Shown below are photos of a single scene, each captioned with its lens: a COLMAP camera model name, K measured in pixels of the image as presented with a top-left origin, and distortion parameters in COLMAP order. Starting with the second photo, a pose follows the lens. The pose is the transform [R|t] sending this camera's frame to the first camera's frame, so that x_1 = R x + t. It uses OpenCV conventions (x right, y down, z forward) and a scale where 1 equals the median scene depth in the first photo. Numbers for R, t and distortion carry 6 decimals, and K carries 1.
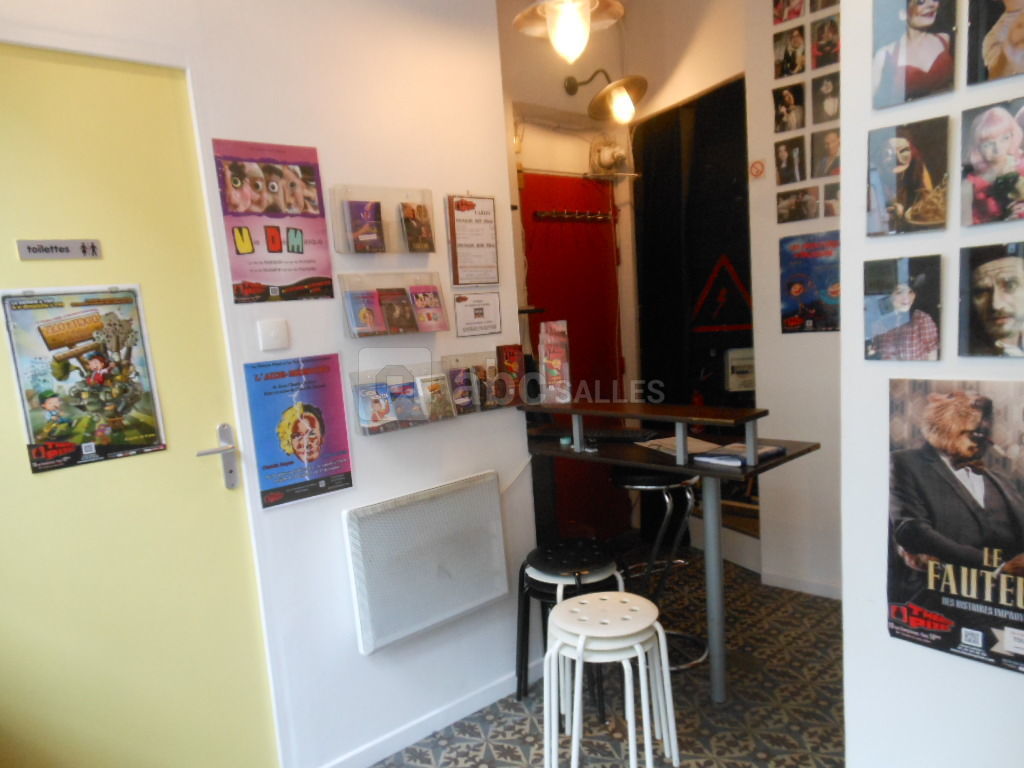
lens RADIAL K [[752.0, 0, 511.3], [0, 752.0, 378.8], [0, 0, 1]] dist [-0.004821, 0.003026]
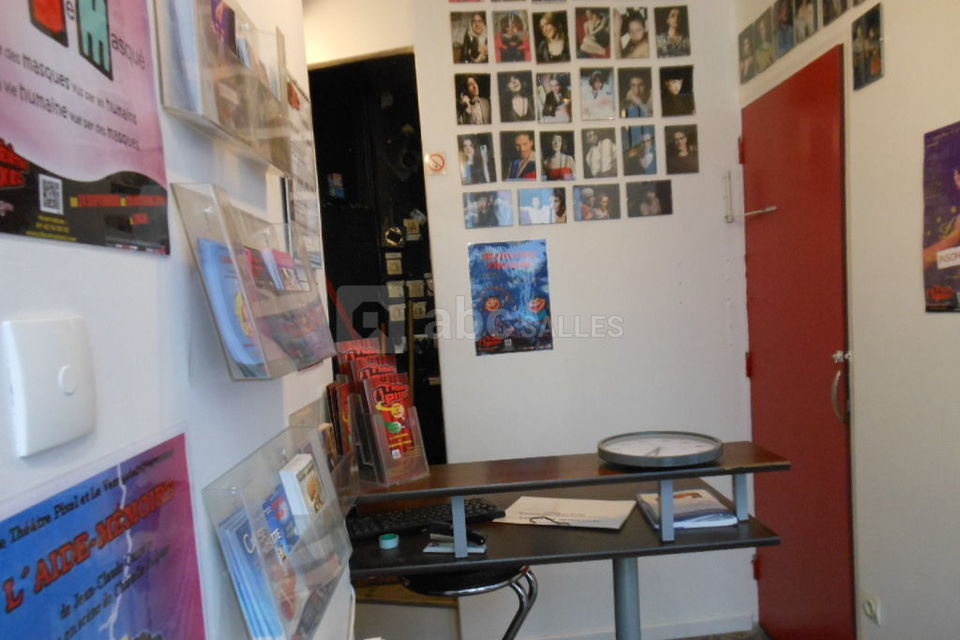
lens RADIAL K [[705.3, 0, 481.5], [0, 705.3, 329.4], [0, 0, 1]] dist [0.037580, 0.001835]
pose [[0.641620, -0.004857, 0.767007, -0.263405], [0.097177, 0.992437, -0.075006, -0.029713], [-0.760842, 0.122661, 0.637239, 0.500499]]
